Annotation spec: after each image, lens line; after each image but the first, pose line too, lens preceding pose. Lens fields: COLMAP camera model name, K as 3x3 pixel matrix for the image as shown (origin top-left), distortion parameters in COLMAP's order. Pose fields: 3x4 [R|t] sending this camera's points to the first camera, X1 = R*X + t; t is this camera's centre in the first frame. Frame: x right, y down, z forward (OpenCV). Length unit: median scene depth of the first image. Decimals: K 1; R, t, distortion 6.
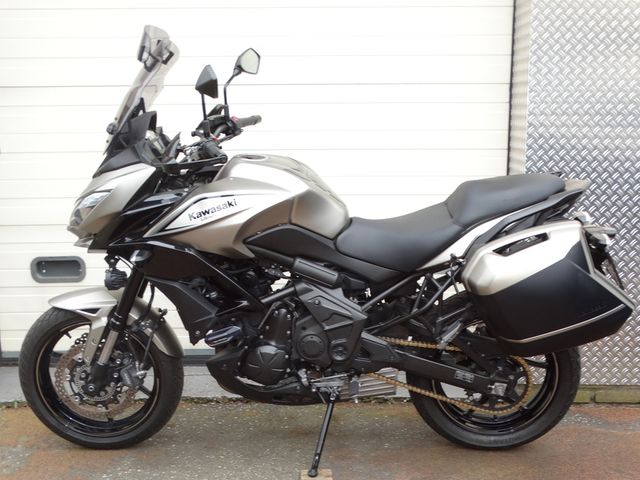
lens RADIAL K [[860.4, 0, 329.8], [0, 860.4, 259.6], [0, 0, 1]] dist [0.001887, 0.023433]
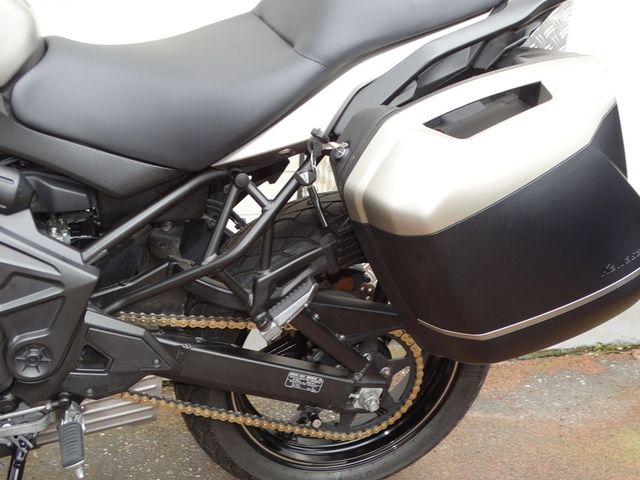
lens RADIAL K [[860.4, 0, 329.8], [0, 860.4, 259.6], [0, 0, 1]] dist [0.001887, 0.023433]
pose [[0.928885, -0.051135, 0.366822, -0.005711], [-0.005385, 0.988454, 0.151427, -0.007045], [-0.370330, -0.142634, 0.917884, 0.559448]]
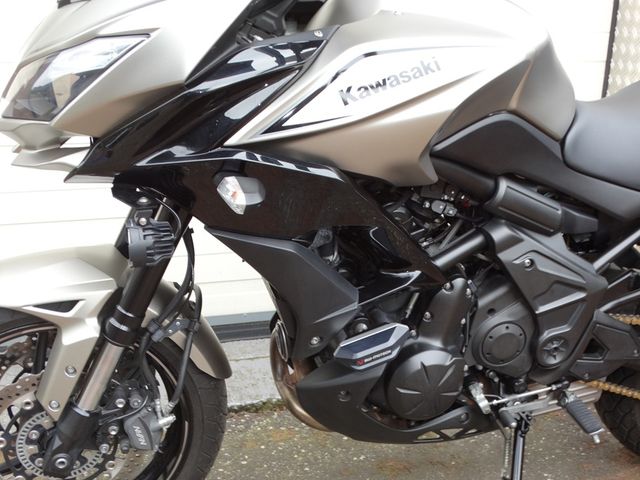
lens RADIAL K [[860.4, 0, 329.8], [0, 860.4, 259.6], [0, 0, 1]] dist [0.001887, 0.023433]
pose [[0.953692, -0.059912, 0.294759, -0.279651], [0.021801, 0.991153, 0.130924, -0.023078], [-0.299995, -0.118436, 0.946560, 0.533996]]
